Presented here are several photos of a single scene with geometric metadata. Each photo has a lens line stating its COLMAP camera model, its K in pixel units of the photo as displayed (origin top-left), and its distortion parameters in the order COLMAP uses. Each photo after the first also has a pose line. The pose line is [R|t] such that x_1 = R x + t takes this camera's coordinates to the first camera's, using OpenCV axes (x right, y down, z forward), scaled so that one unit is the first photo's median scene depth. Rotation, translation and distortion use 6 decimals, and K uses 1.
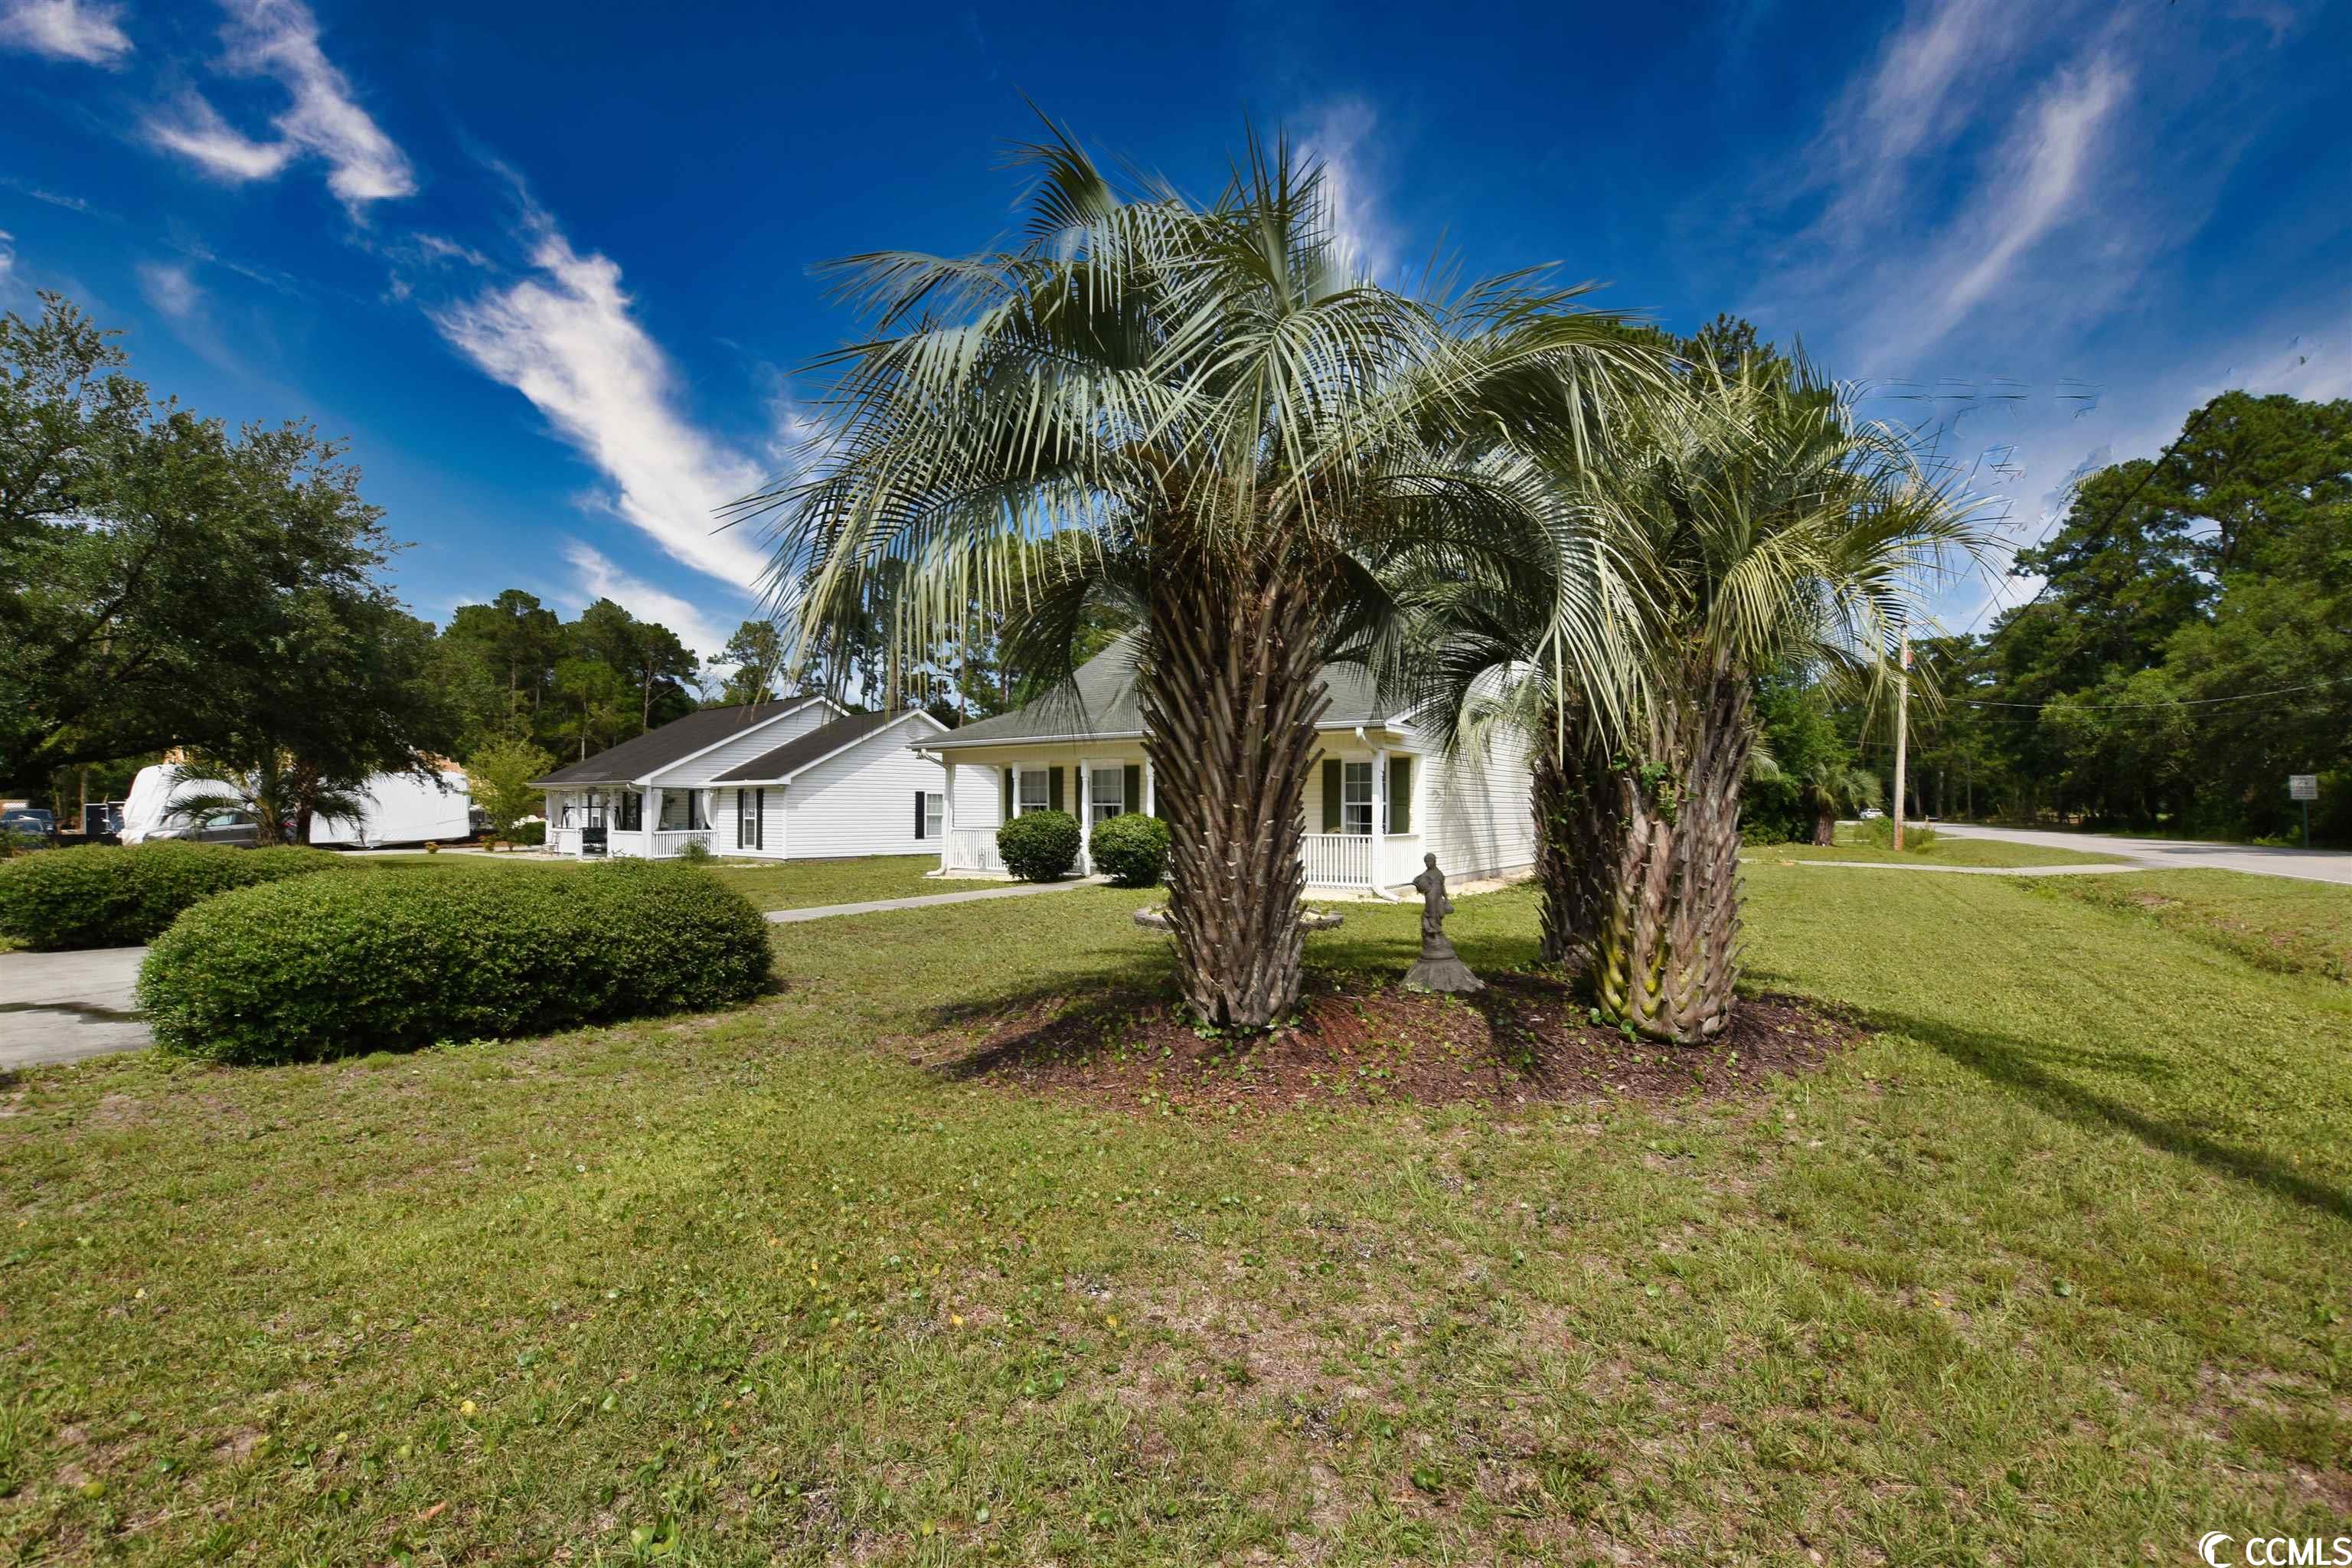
lens RADIAL K [[1034.5, 0, 1179.4], [0, 1034.5, 795.9], [0, 0, 1]] dist [-0.028553, 0.002425]
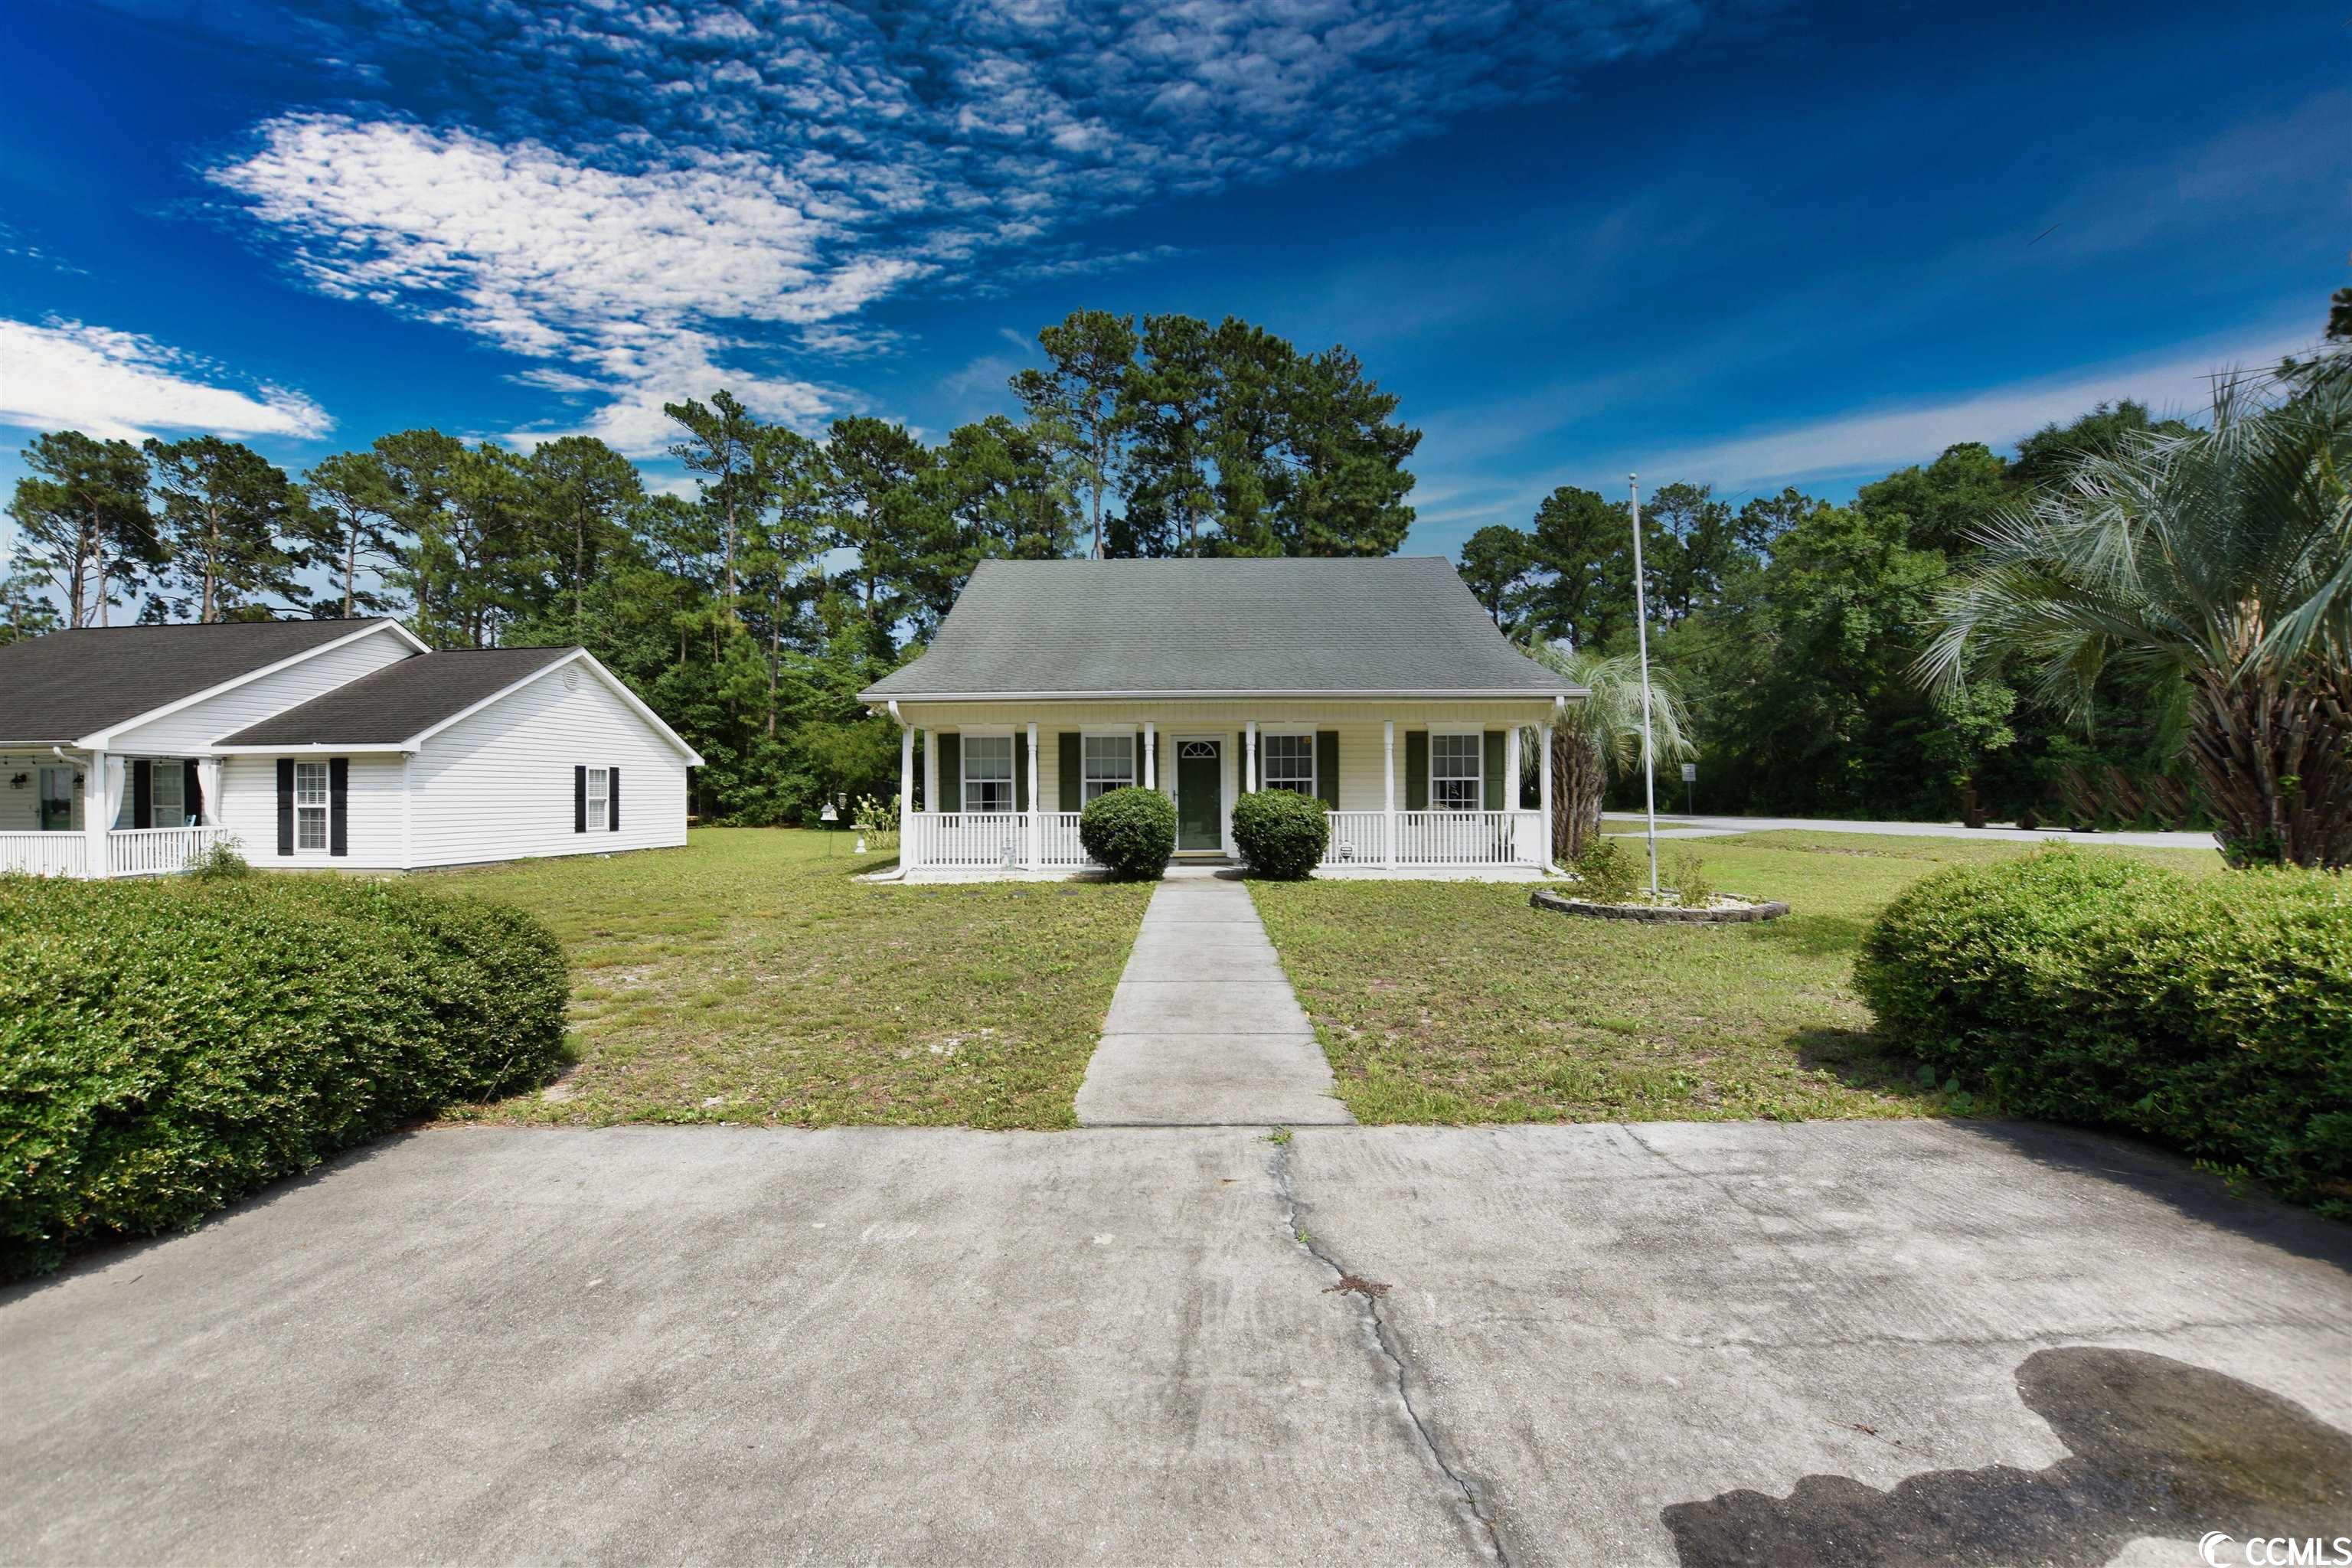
lens RADIAL K [[1034.5, 0, 1185.6], [0, 1034.5, 786.2], [0, 0, 1]] dist [-0.028553, 0.002425]
pose [[0.808042, -0.003752, 0.589113, -0.352492], [-0.000351, 0.999976, 0.006850, 0.005588], [-0.589125, -0.005742, 0.808022, 0.193430]]
